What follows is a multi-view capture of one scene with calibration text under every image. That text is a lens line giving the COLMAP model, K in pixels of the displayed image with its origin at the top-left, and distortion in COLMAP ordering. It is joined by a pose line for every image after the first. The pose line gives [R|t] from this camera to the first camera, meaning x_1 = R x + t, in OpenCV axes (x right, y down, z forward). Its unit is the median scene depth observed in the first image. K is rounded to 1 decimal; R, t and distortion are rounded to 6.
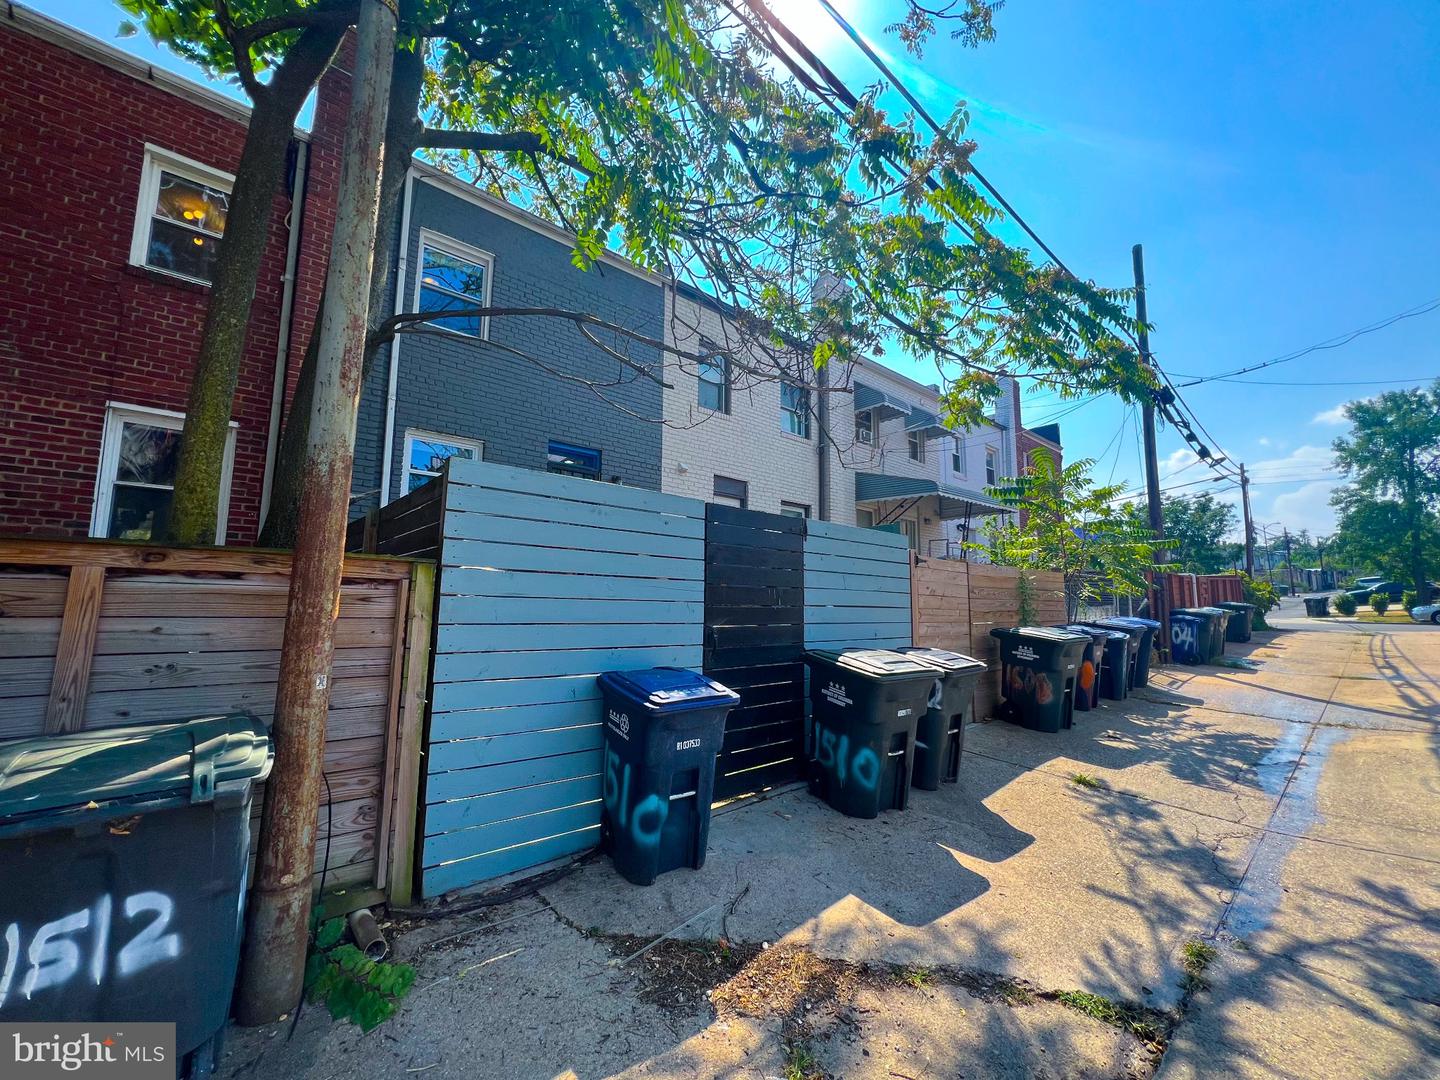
lens RADIAL K [[578.4, 0, 675.3], [0, 578.4, 533.4], [0, 0, 1]] dist [-0.001928, 0.000378]
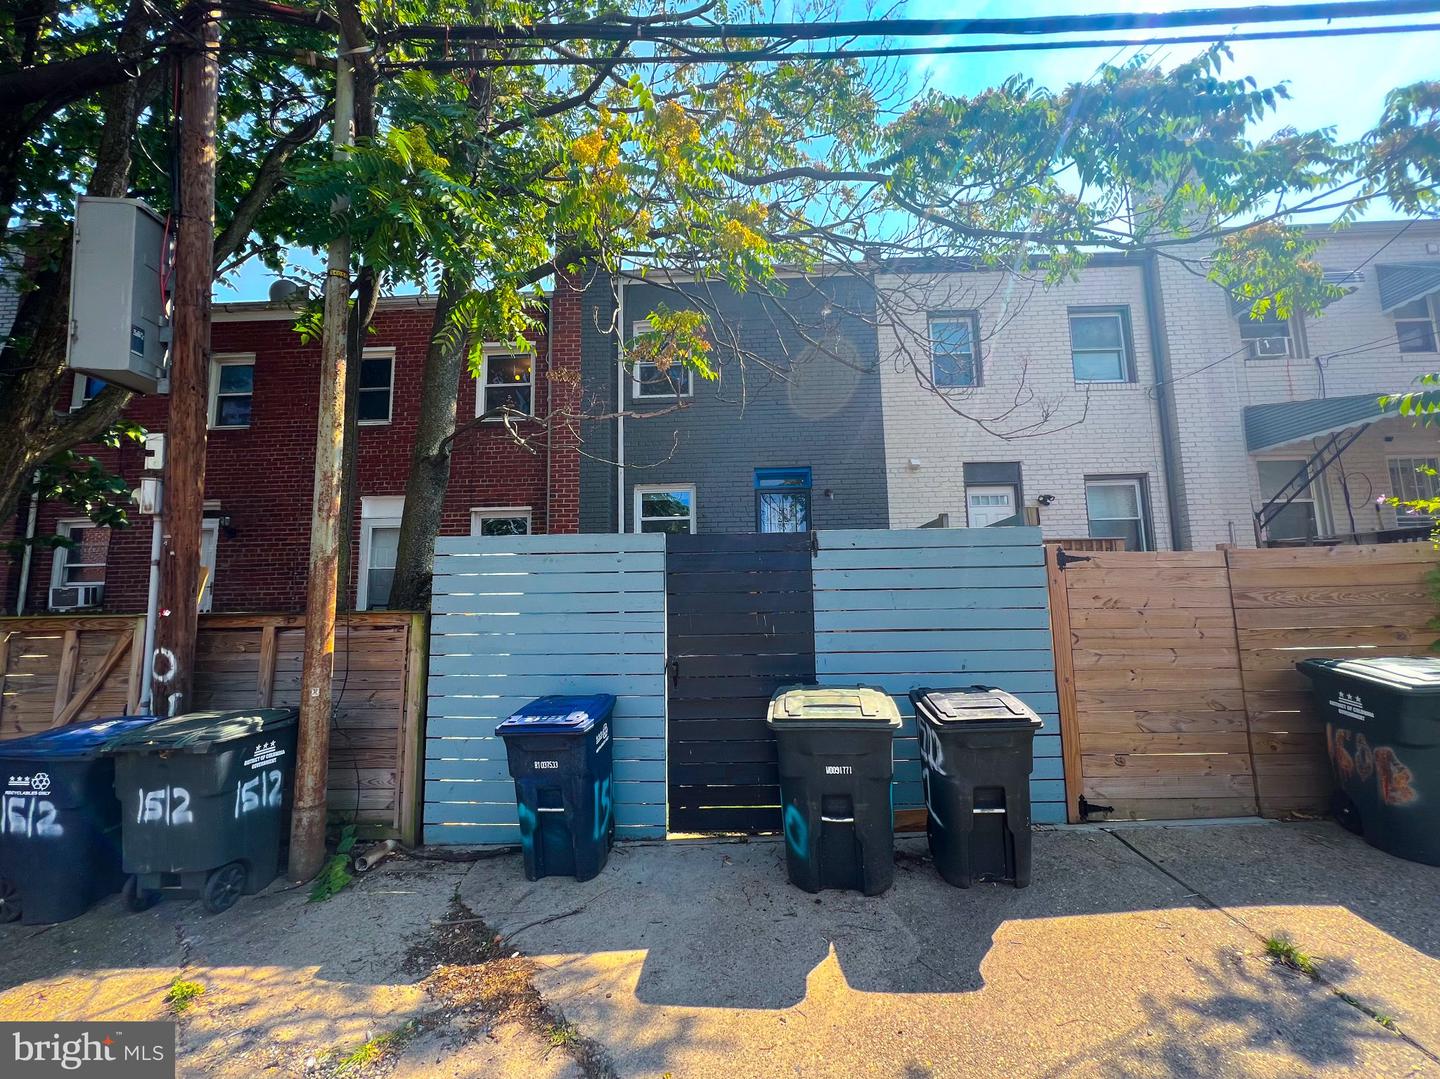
lens RADIAL K [[578.4, 0, 700.2], [0, 578.4, 537.7], [0, 0, 1]] dist [-0.001928, 0.000378]
pose [[0.739905, -0.115699, -0.662687, 1.083850], [0.112218, 0.992524, -0.047992, 0.010905], [0.663285, -0.038856, 0.747357, 0.381019]]
